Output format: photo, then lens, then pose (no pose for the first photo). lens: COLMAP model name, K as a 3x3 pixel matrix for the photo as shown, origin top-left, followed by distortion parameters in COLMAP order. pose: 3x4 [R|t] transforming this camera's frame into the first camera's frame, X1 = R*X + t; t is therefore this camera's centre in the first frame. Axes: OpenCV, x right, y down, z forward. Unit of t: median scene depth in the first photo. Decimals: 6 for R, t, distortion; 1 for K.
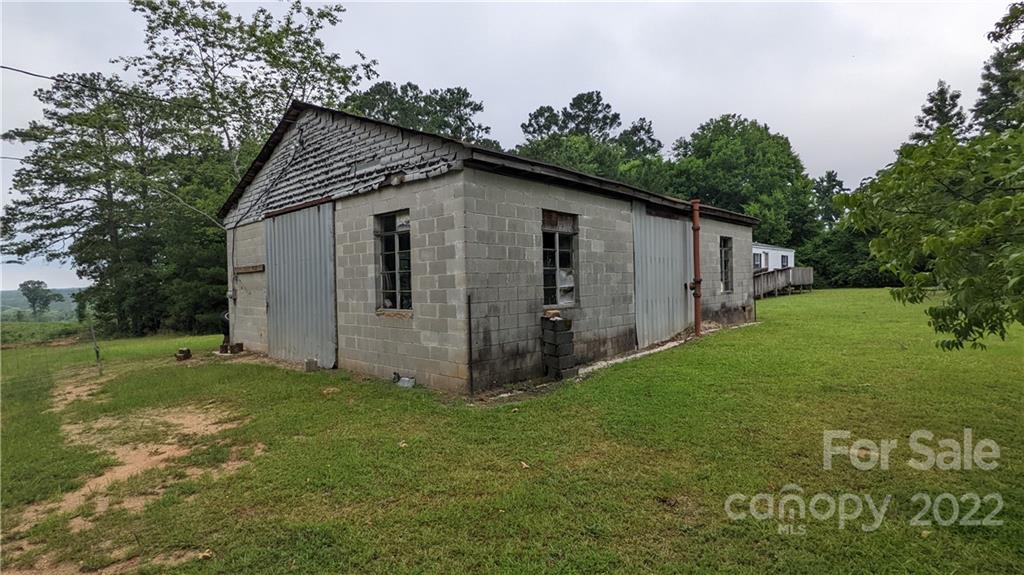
lens RADIAL K [[496.7, 0, 512.0], [0, 496.7, 287.5], [0, 0, 1]] dist [0.000065, 0.000040]
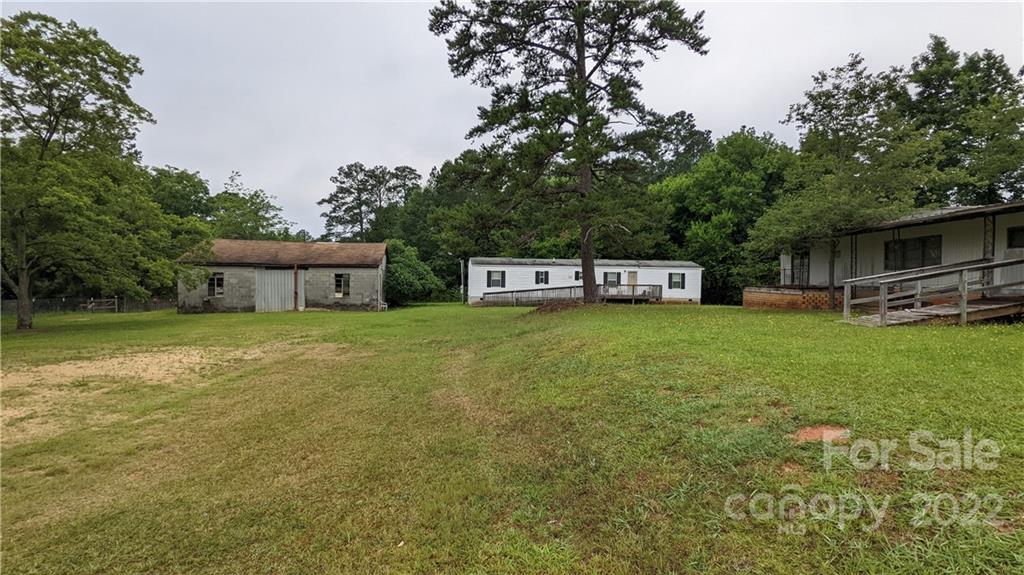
lens RADIAL K [[496.7, 0, 512.0], [0, 496.7, 287.5], [0, 0, 1]] dist [0.000065, 0.000040]
pose [[0.811595, 0.034986, -0.583172, 3.686897], [-0.030604, 0.999381, 0.017364, -0.151949], [0.583418, 0.003755, 0.812163, -0.688587]]
